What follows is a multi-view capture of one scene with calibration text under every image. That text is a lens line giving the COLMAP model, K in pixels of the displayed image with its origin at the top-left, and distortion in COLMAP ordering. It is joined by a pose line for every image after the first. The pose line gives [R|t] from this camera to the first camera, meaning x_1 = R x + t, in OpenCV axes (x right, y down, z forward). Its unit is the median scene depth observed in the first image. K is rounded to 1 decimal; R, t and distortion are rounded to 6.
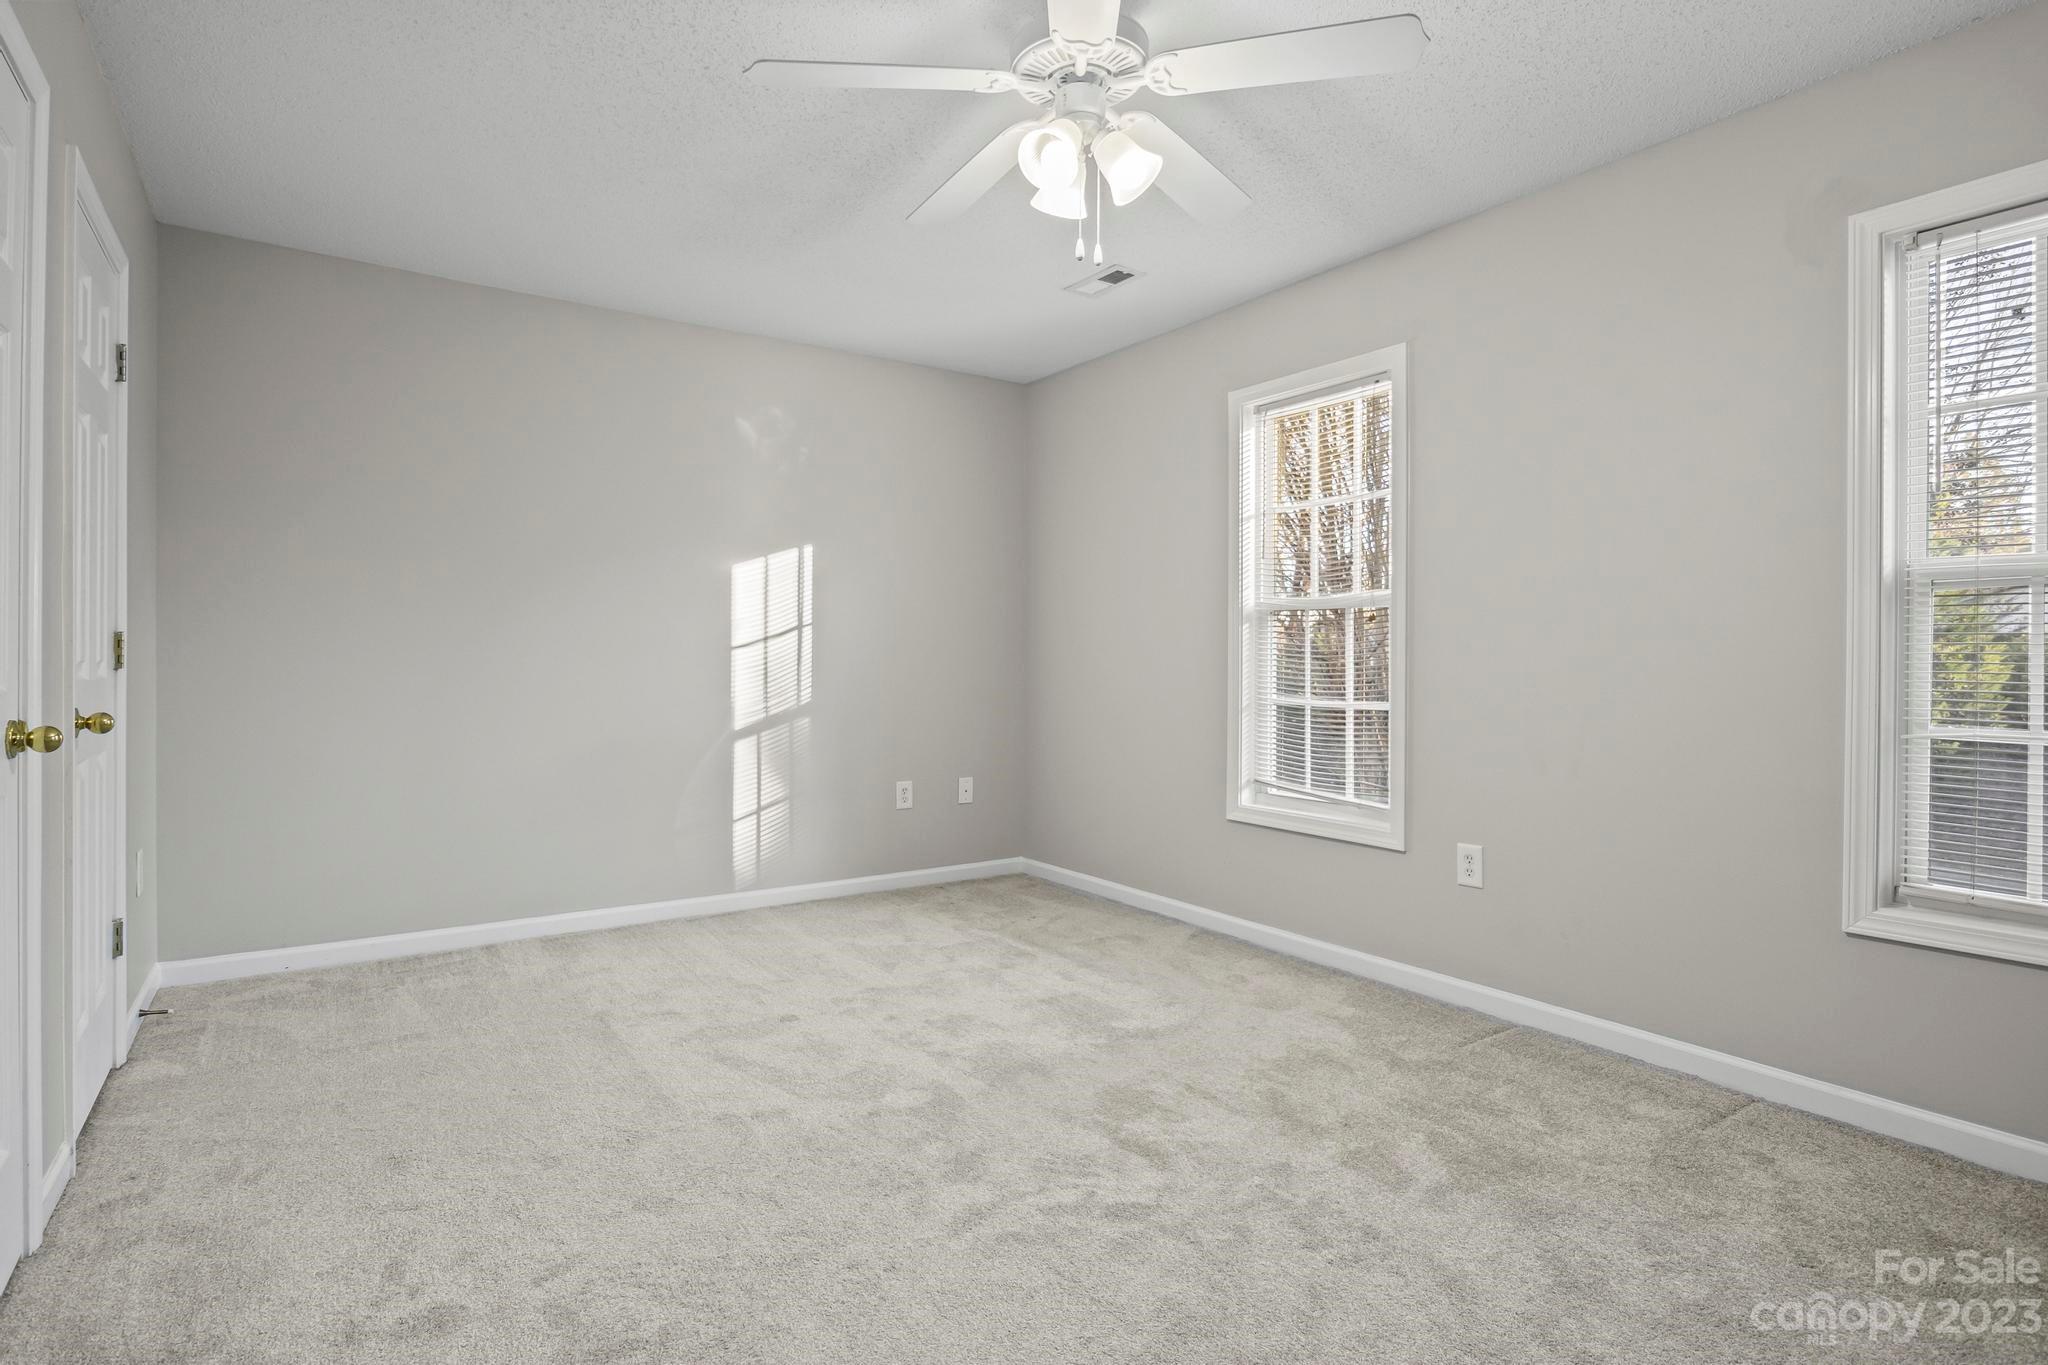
lens RADIAL K [[1040.3, 0, 981.6], [0, 1040.3, 686.1], [0, 0, 1]] dist [-0.027365, 0.001301]
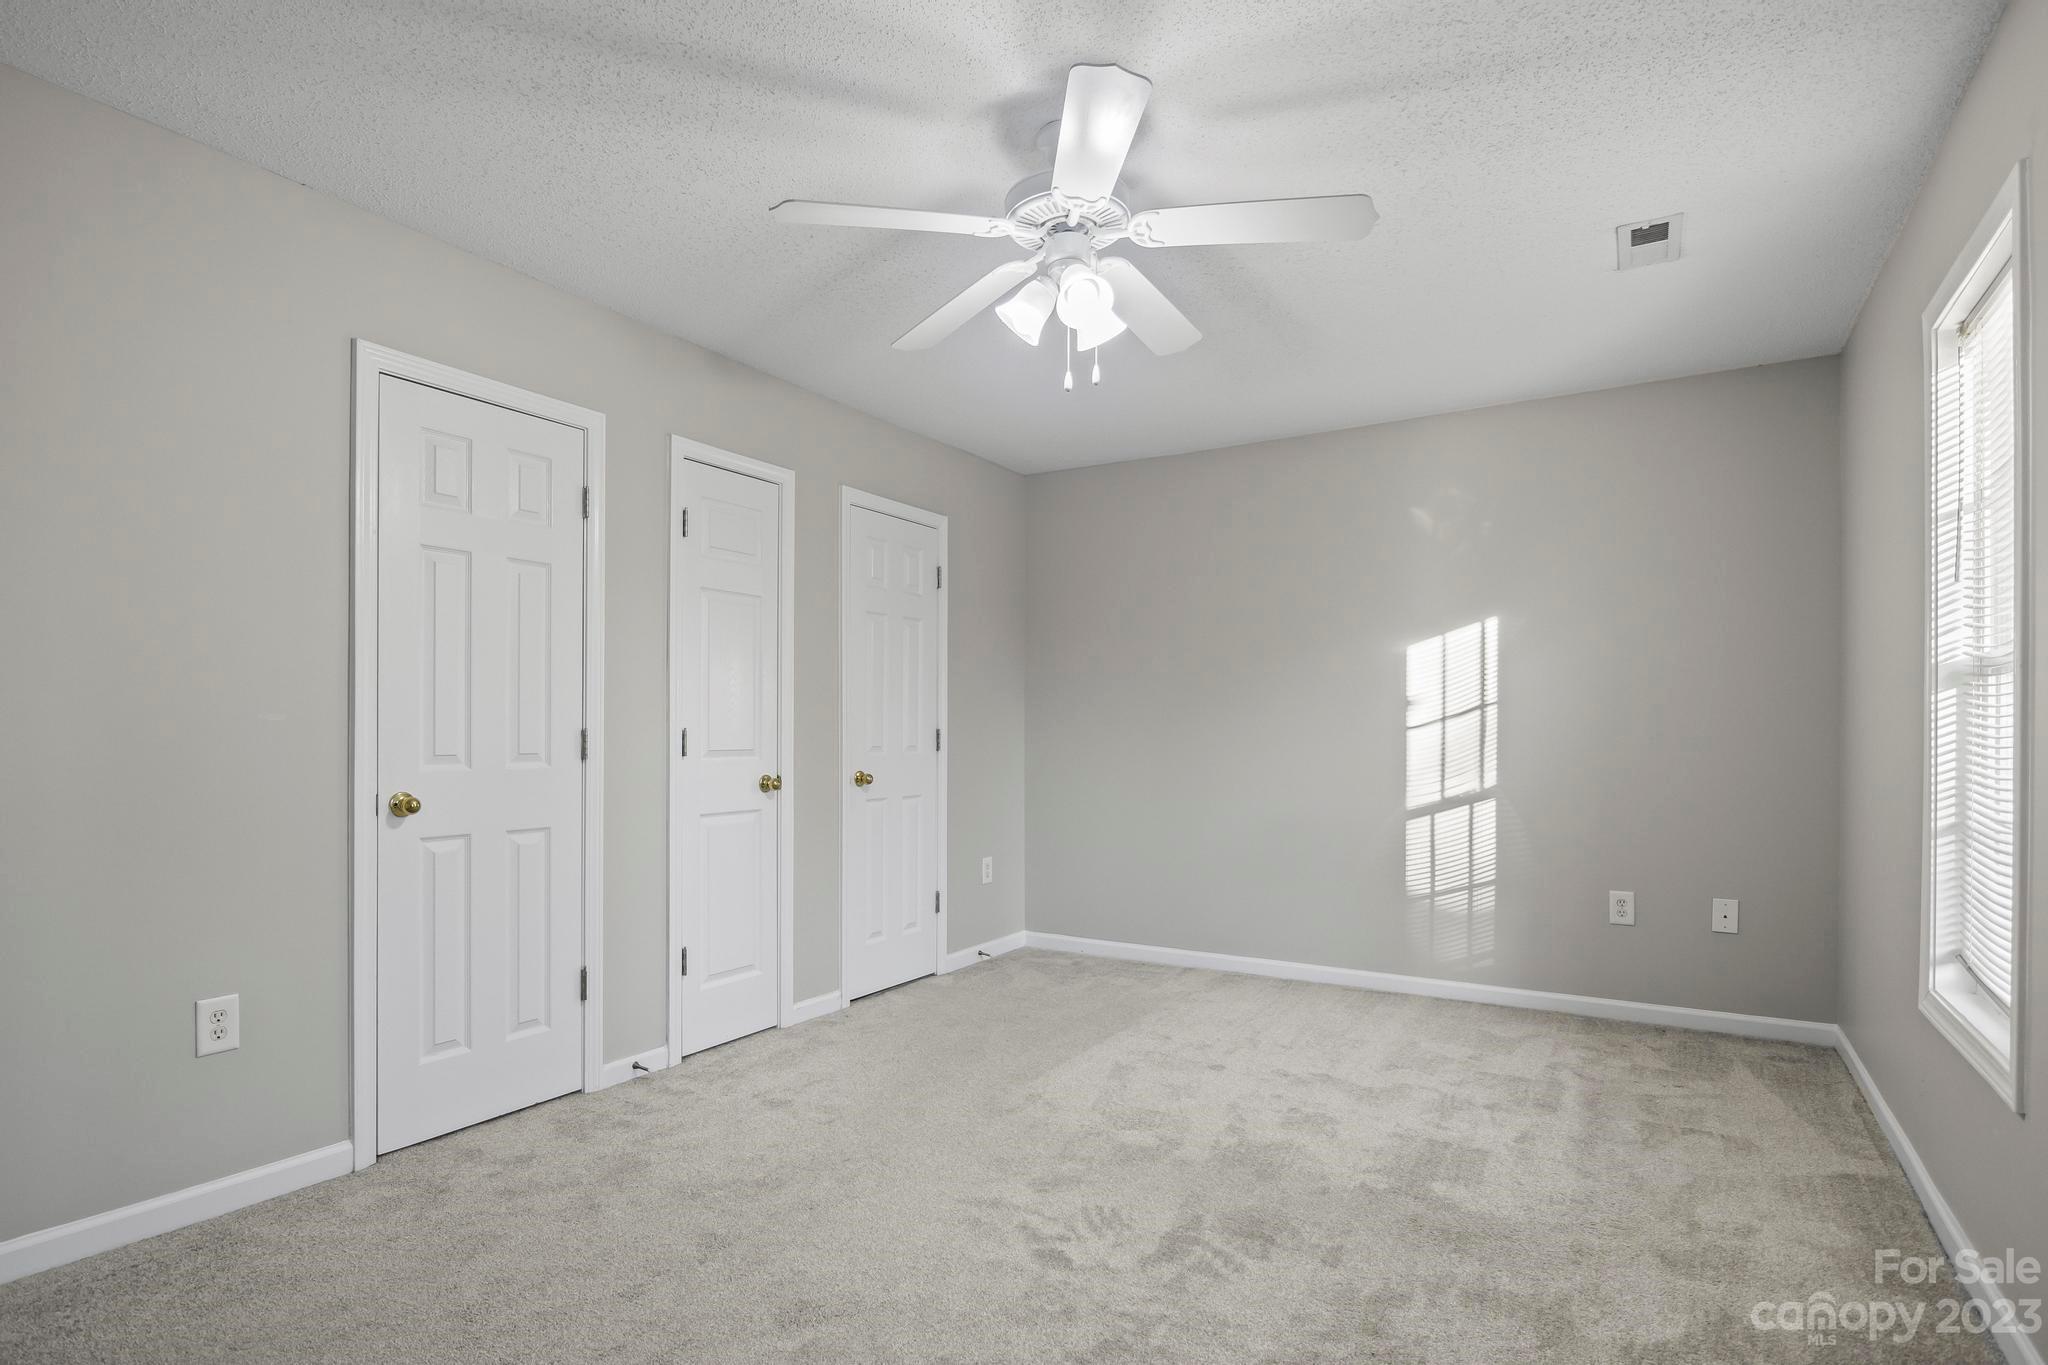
lens RADIAL K [[1040.3, 0, 981.6], [0, 1040.3, 686.1], [0, 0, 1]] dist [-0.027365, 0.001301]
pose [[0.404272, -0.038963, -0.913808, 0.626654], [-0.032555, 0.997846, -0.056949, -0.008962], [0.914059, 0.052771, 0.402133, 0.270093]]
